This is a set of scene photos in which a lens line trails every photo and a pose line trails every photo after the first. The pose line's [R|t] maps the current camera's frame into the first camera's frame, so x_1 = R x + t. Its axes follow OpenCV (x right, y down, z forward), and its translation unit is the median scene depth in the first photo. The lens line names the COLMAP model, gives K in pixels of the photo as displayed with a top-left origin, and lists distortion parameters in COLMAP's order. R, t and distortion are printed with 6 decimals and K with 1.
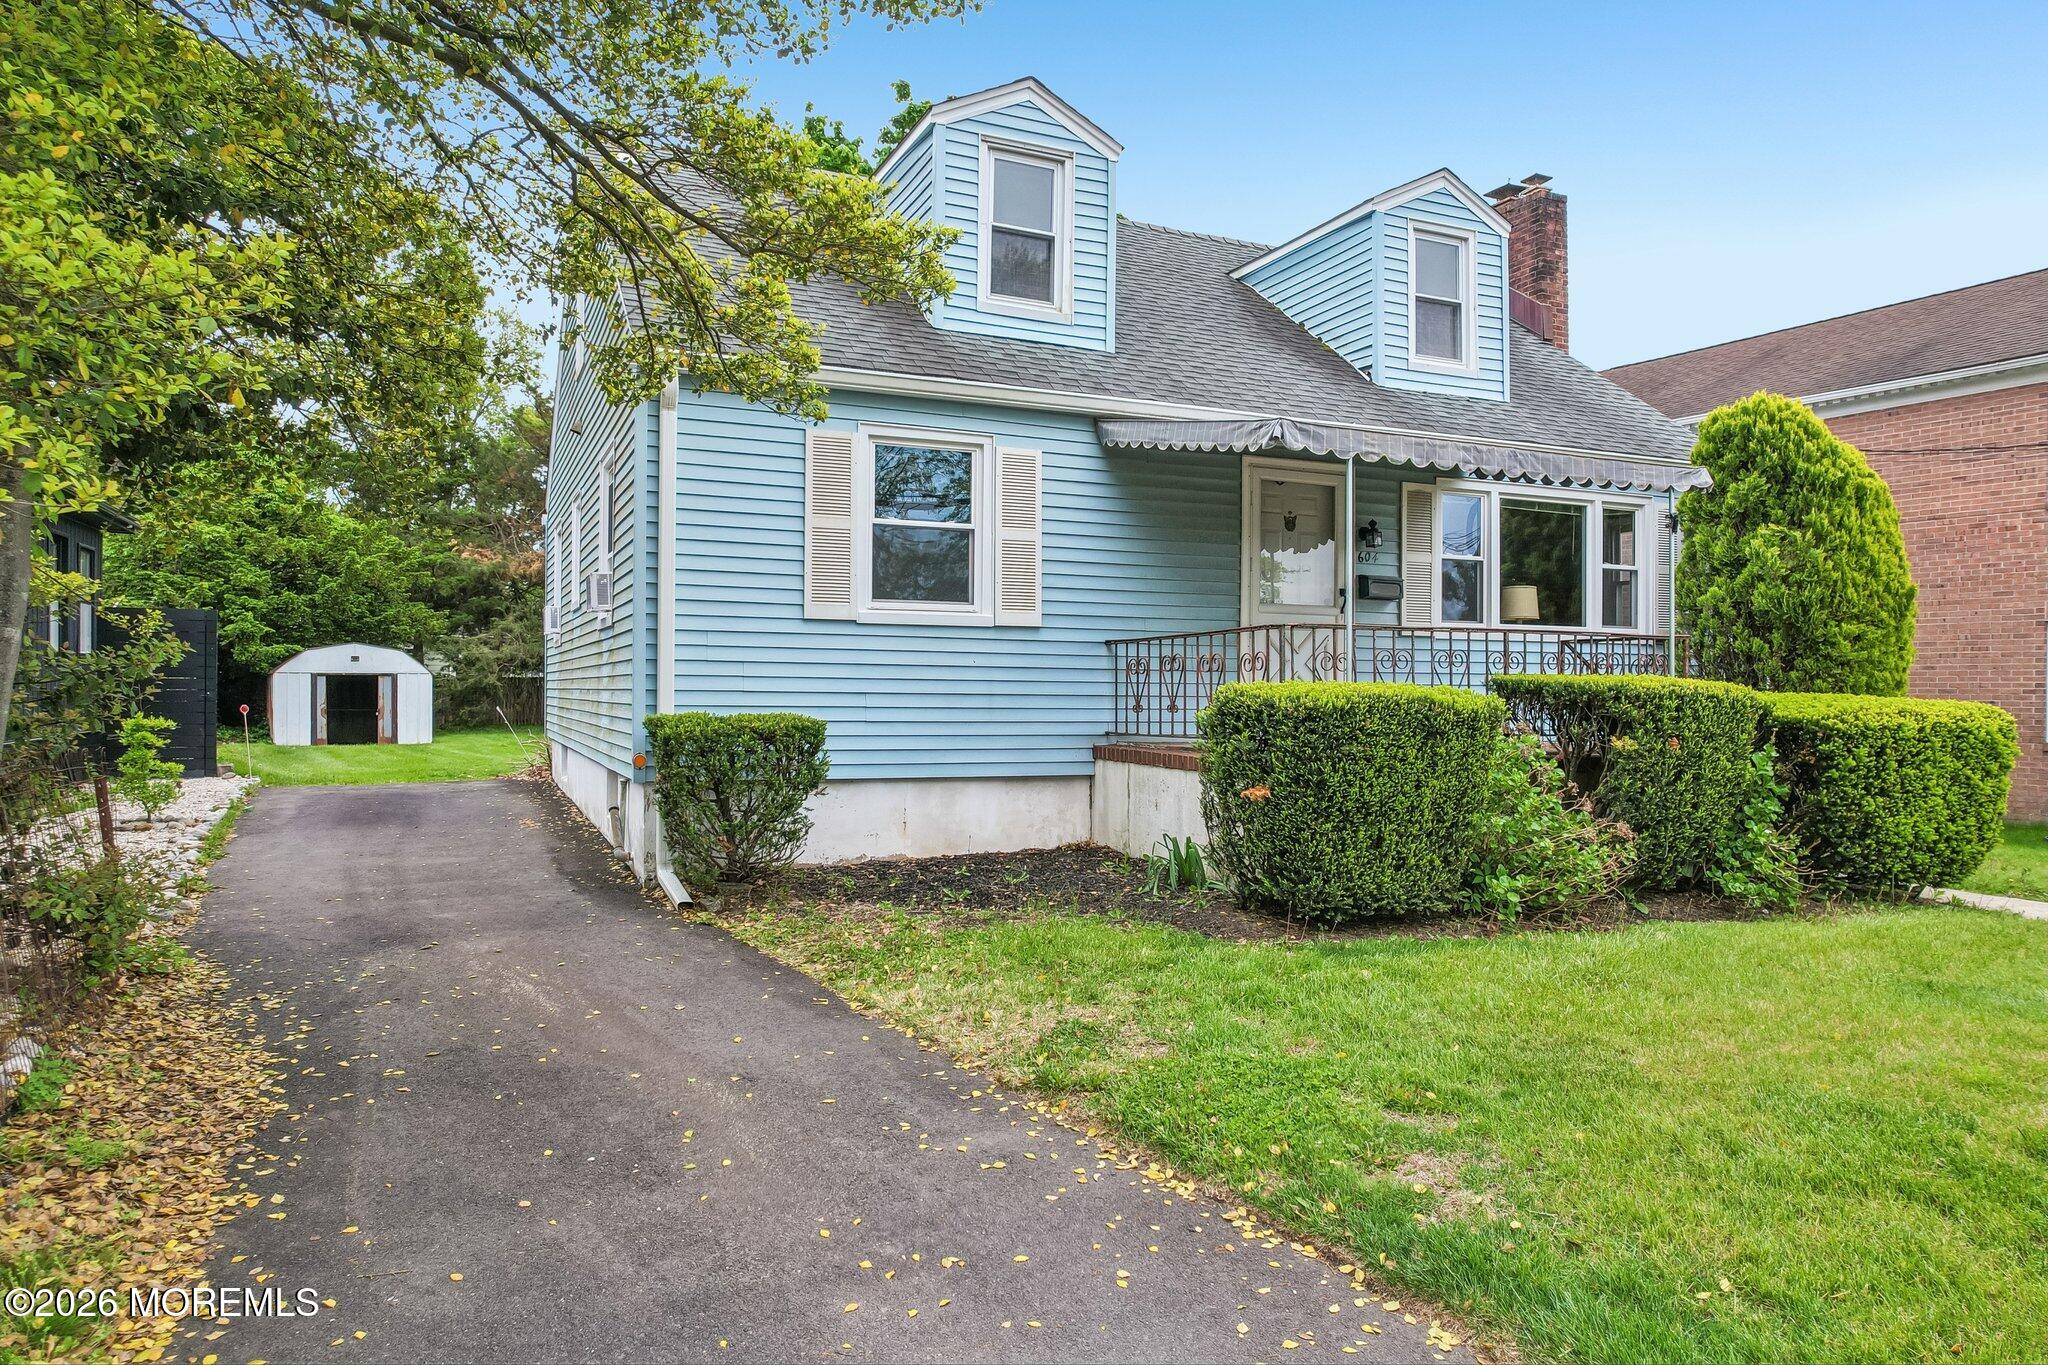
lens RADIAL K [[1311.2, 0, 1003.2], [0, 1311.2, 675.7], [0, 0, 1]] dist [-0.074825, 0.072917]
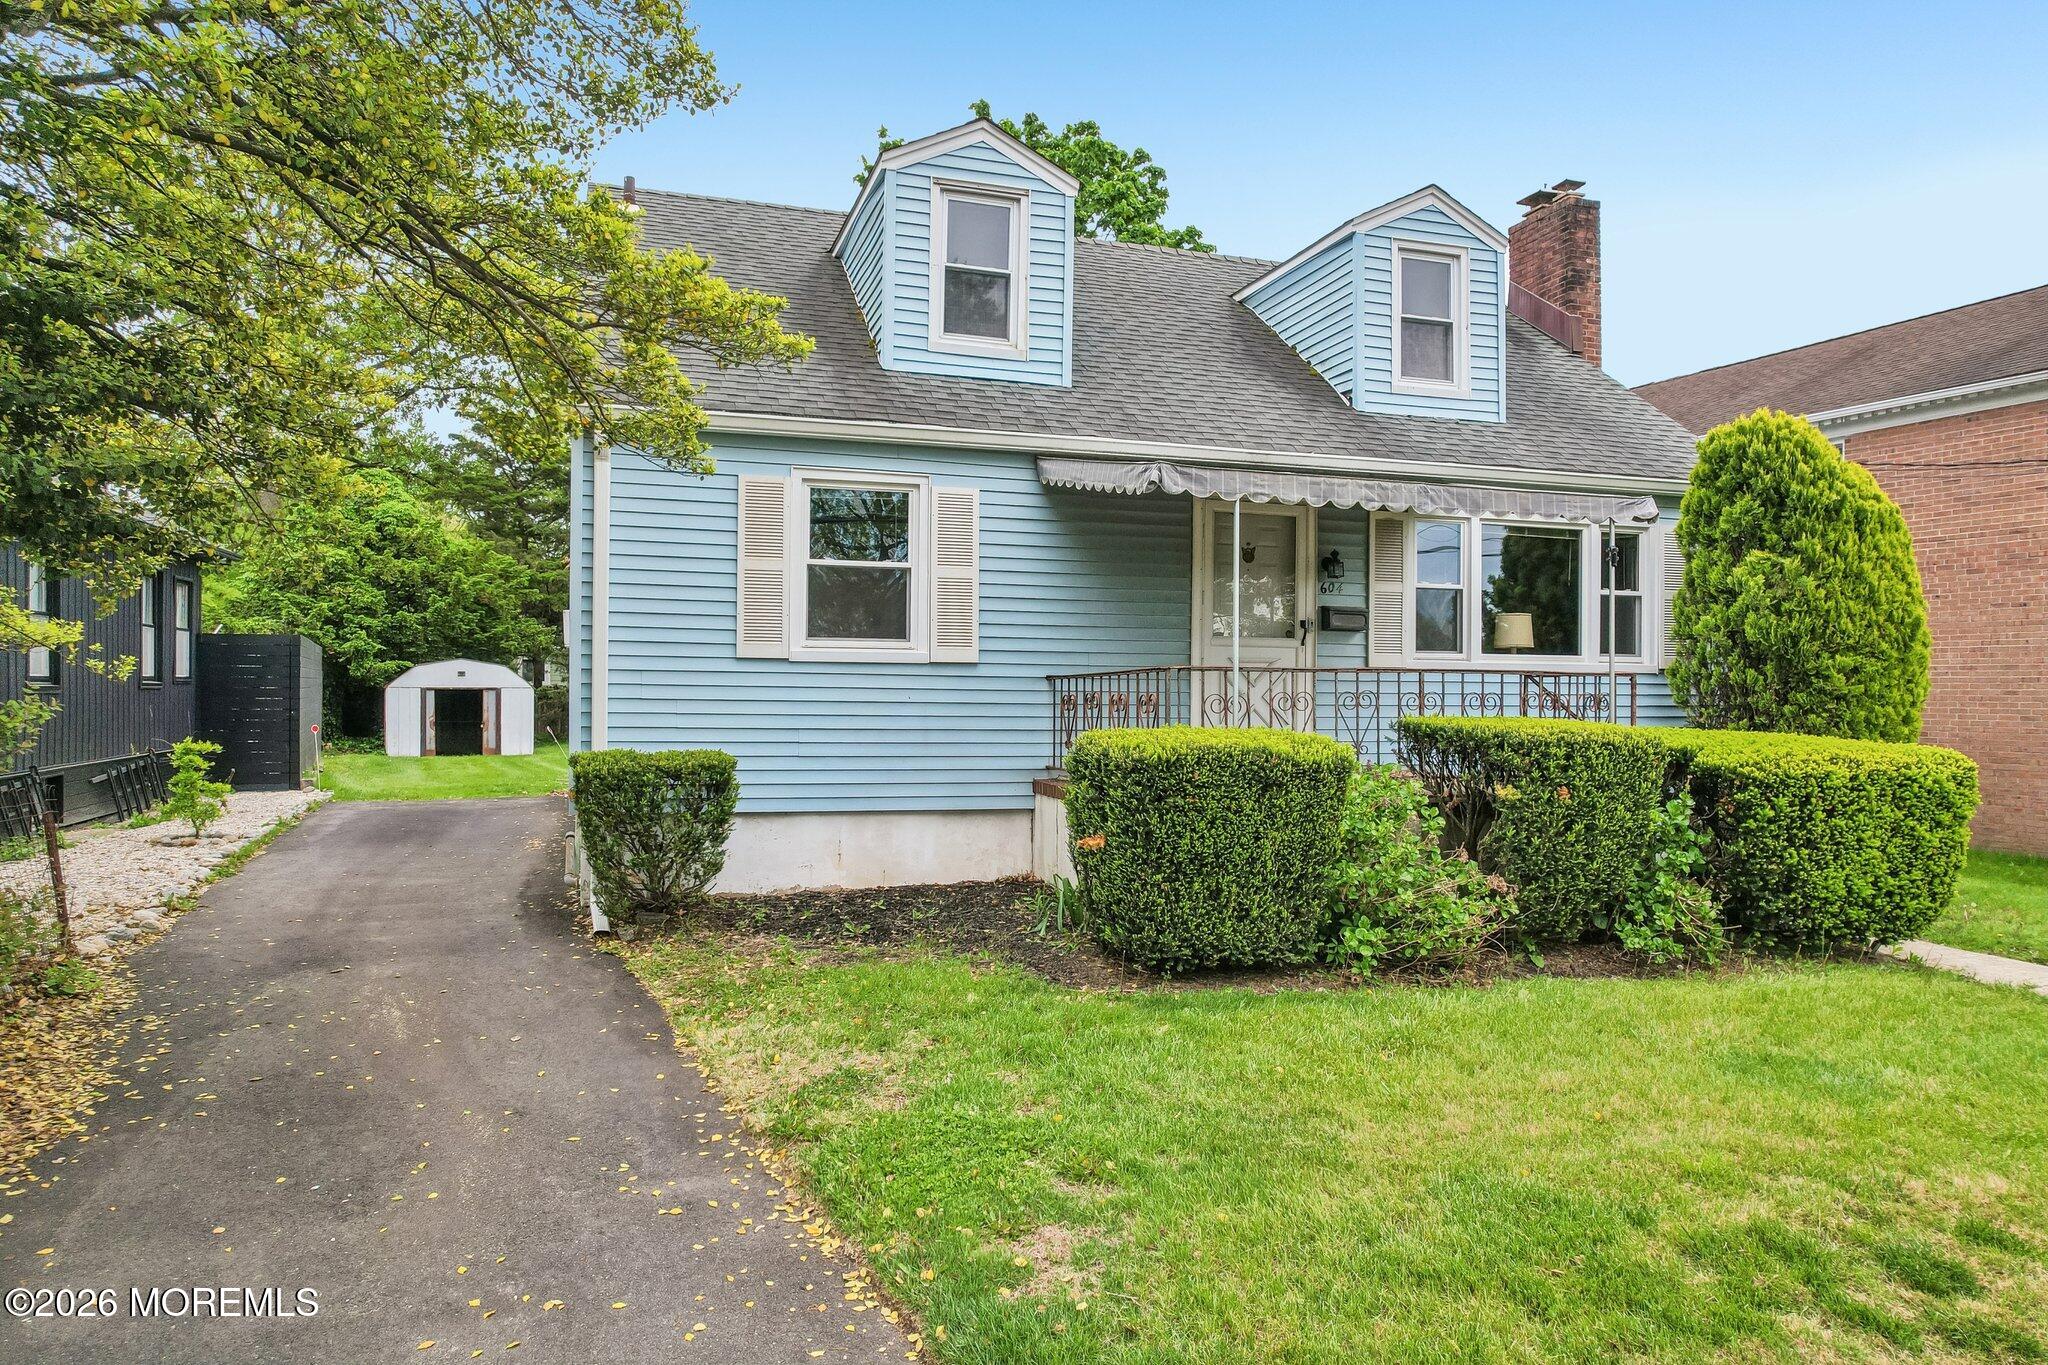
lens RADIAL K [[1311.2, 0, 1003.2], [0, 1311.2, 675.7], [0, 0, 1]] dist [-0.074825, 0.072917]
pose [[0.993504, 0.000212, -0.113799, 0.172725], [-0.000544, 0.999996, -0.002887, -0.025646], [0.113798, 0.002930, 0.993500, -0.007665]]
